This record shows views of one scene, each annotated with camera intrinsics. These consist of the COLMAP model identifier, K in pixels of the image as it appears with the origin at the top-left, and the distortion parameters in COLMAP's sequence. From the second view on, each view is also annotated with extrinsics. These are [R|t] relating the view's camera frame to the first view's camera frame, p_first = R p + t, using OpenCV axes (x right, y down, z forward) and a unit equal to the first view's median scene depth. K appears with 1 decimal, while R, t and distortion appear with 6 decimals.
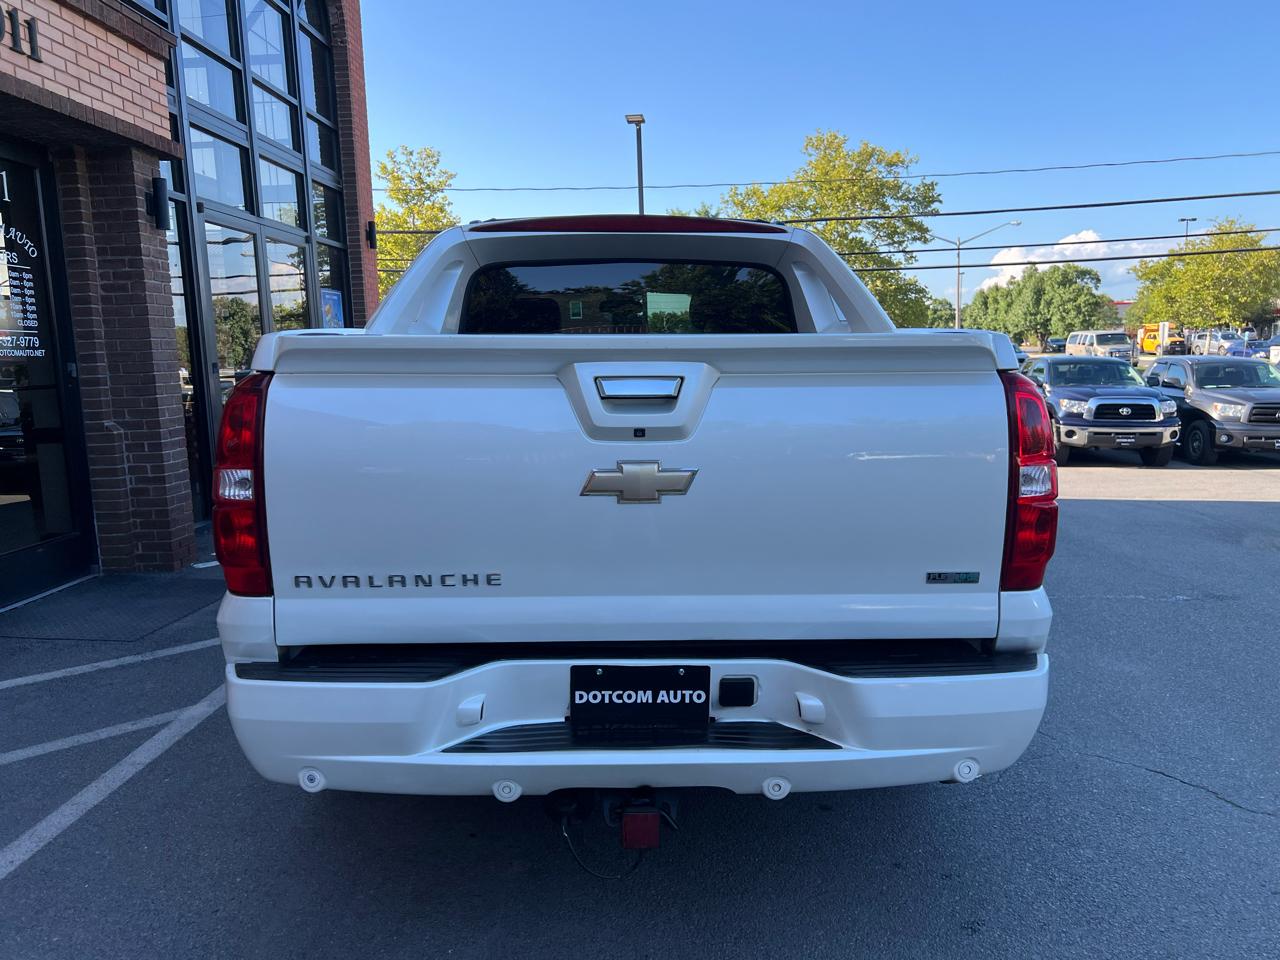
lens RADIAL K [[964.1, 0, 637.2], [0, 964.1, 486.0], [0, 0, 1]] dist [0.048887, -0.057673]
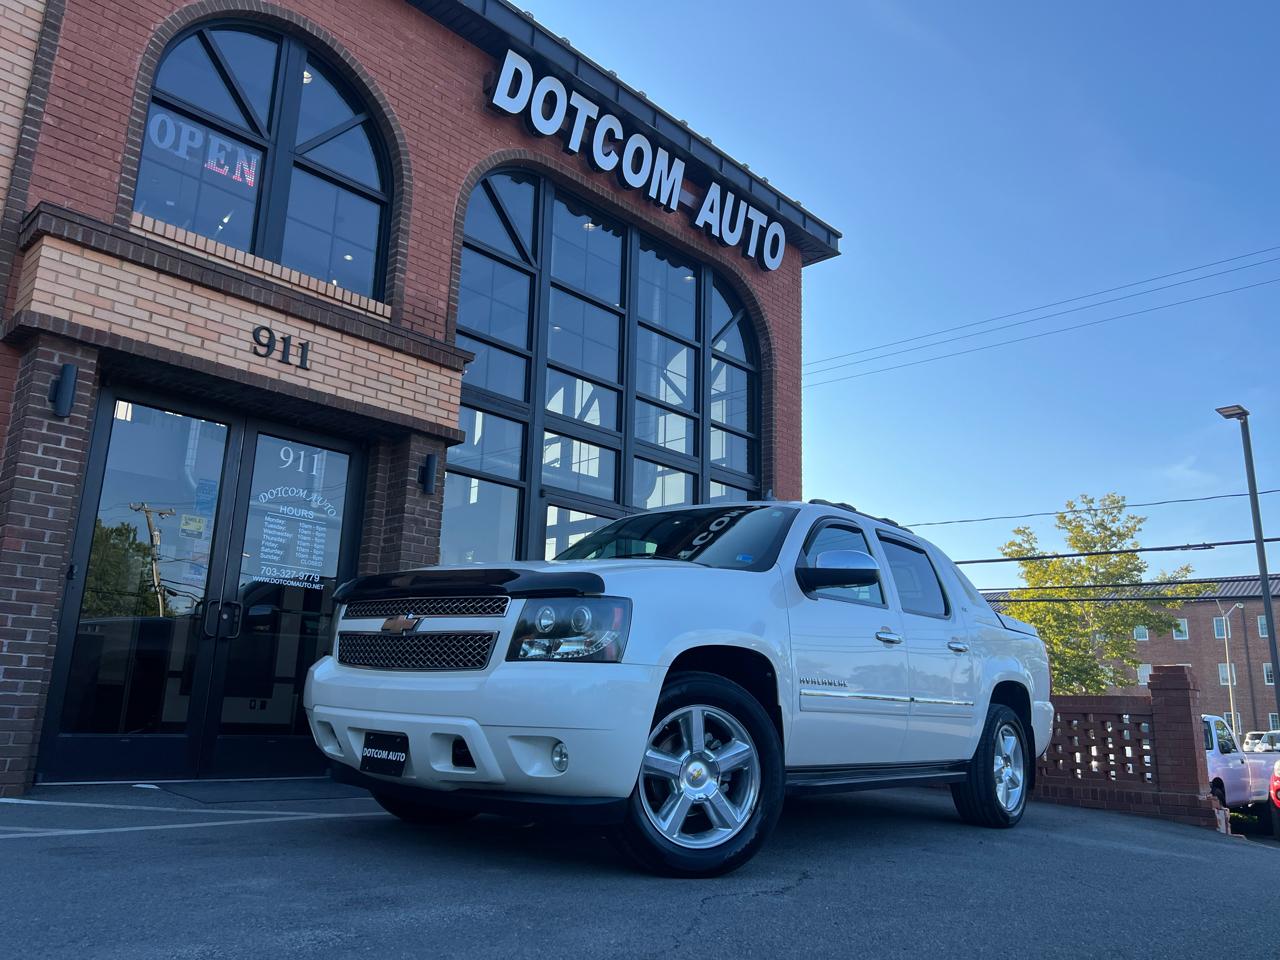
lens RADIAL K [[964.1, 0, 645.2], [0, 964.1, 489.5], [0, 0, 1]] dist [0.048887, -0.057673]
pose [[0.750052, -0.102457, -0.653394, 0.569722], [-0.141813, 0.940035, -0.310197, 0.080101], [0.645996, 0.325324, 0.690546, 0.357480]]
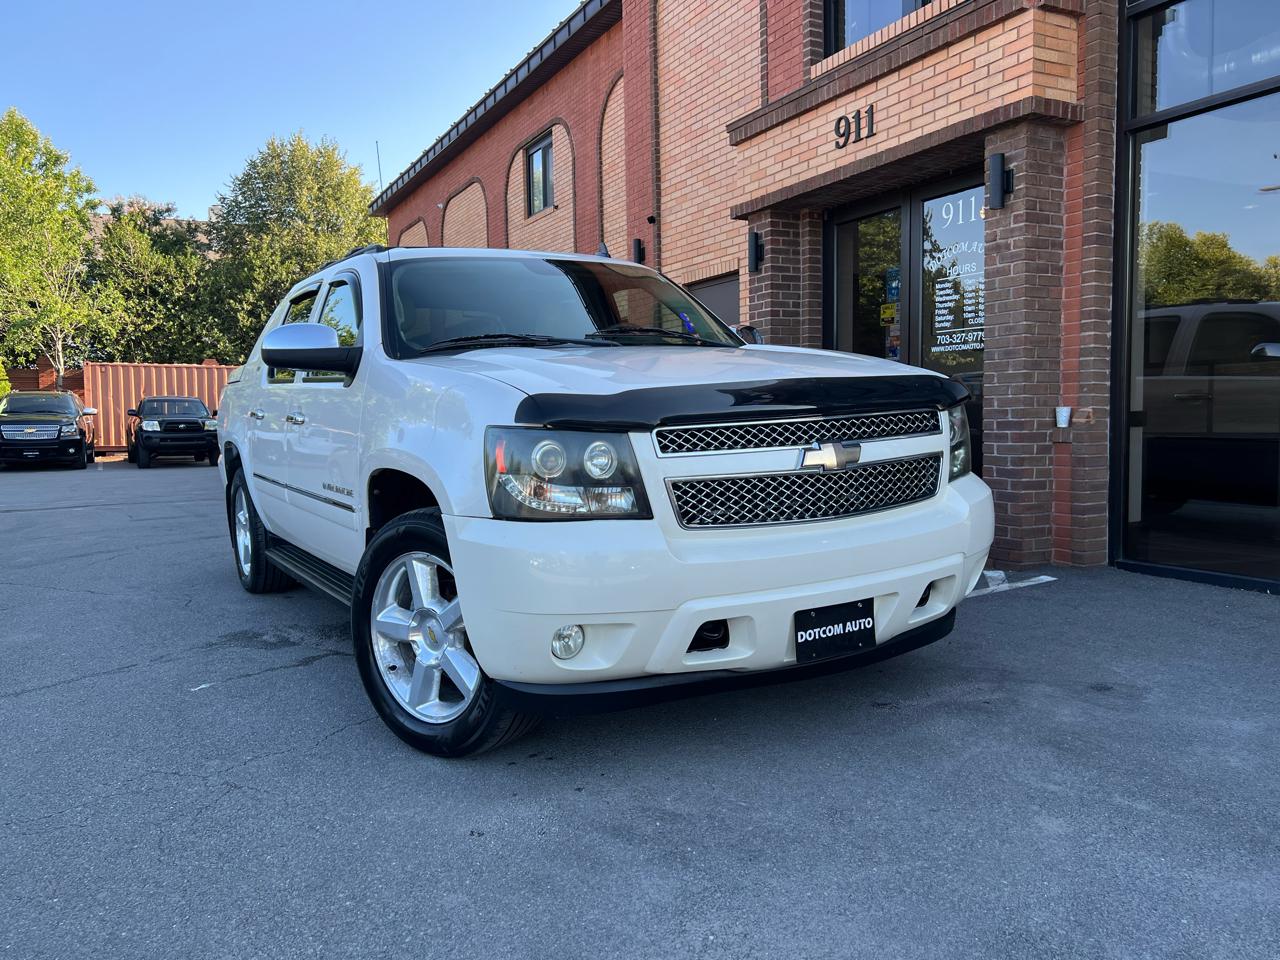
lens RADIAL K [[964.1, 0, 640.4], [0, 964.1, 484.0], [0, 0, 1]] dist [0.048887, -0.057673]
pose [[-0.867255, 0.077297, -0.491826, 0.321430], [-0.027686, 0.978858, 0.202659, -0.199416], [0.497093, 0.189374, -0.846780, 1.823879]]
